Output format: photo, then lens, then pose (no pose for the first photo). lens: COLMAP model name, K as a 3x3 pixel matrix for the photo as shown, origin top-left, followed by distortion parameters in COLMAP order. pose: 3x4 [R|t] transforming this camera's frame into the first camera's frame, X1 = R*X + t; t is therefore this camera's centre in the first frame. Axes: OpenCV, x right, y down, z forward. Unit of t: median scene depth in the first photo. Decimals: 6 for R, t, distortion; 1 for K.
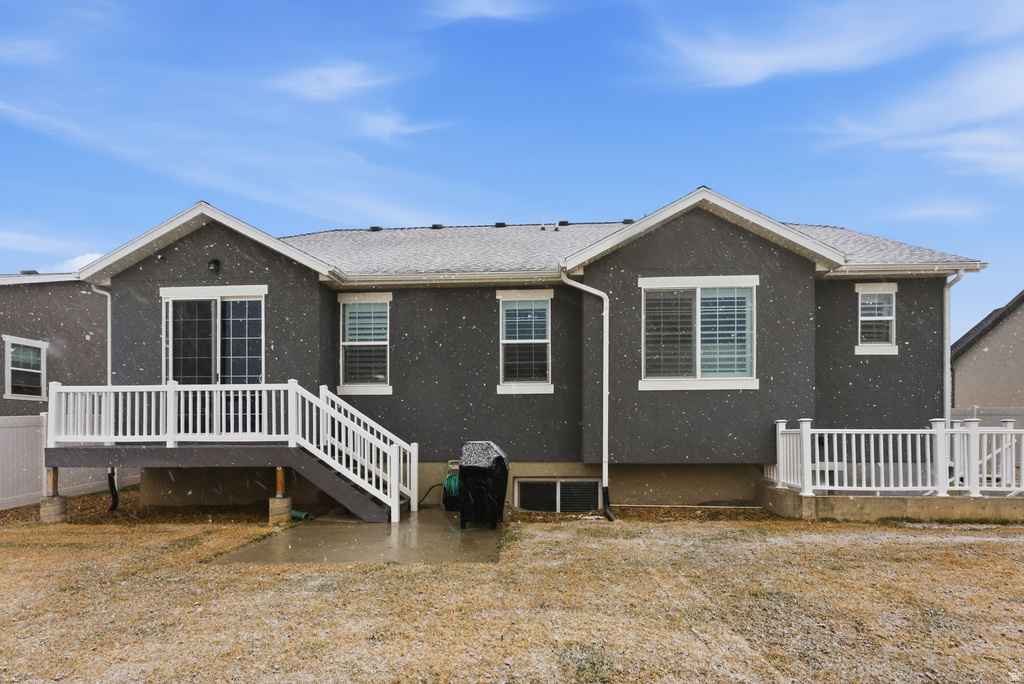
lens RADIAL K [[540.8, 0, 507.0], [0, 540.8, 342.2], [0, 0, 1]] dist [0.006488, 0.001142]
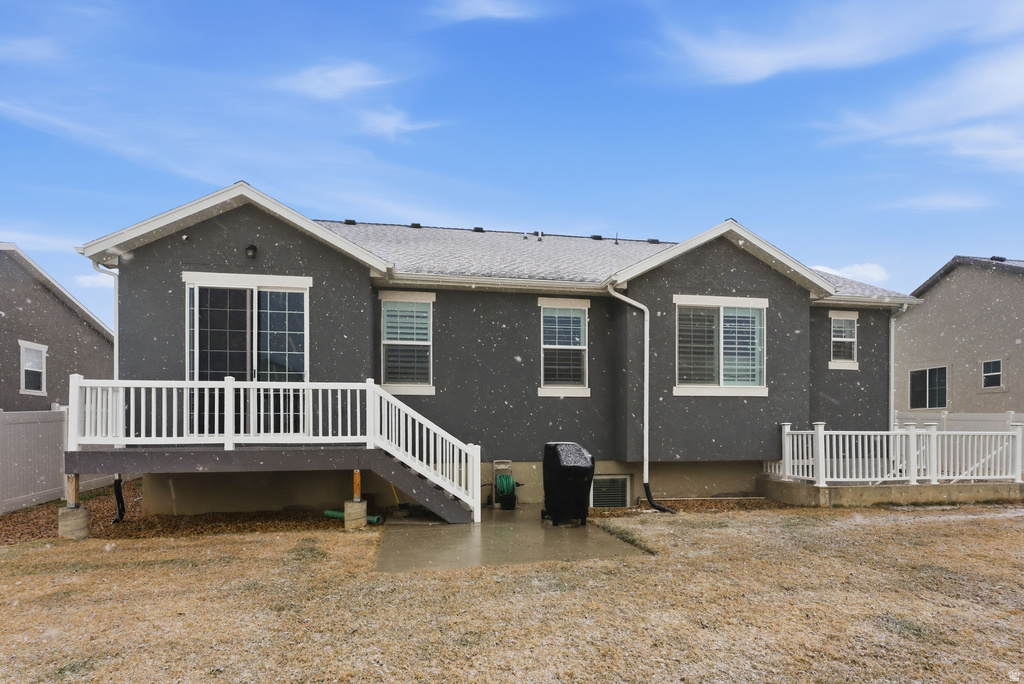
lens RADIAL K [[540.8, 0, 475.6], [0, 540.8, 336.3], [0, 0, 1]] dist [0.006488, 0.001142]
pose [[0.970117, 0.042864, 0.238821, -0.411132], [-0.039854, 0.999054, -0.017422, 0.002578], [-0.239341, 0.007384, 0.970907, 0.015898]]
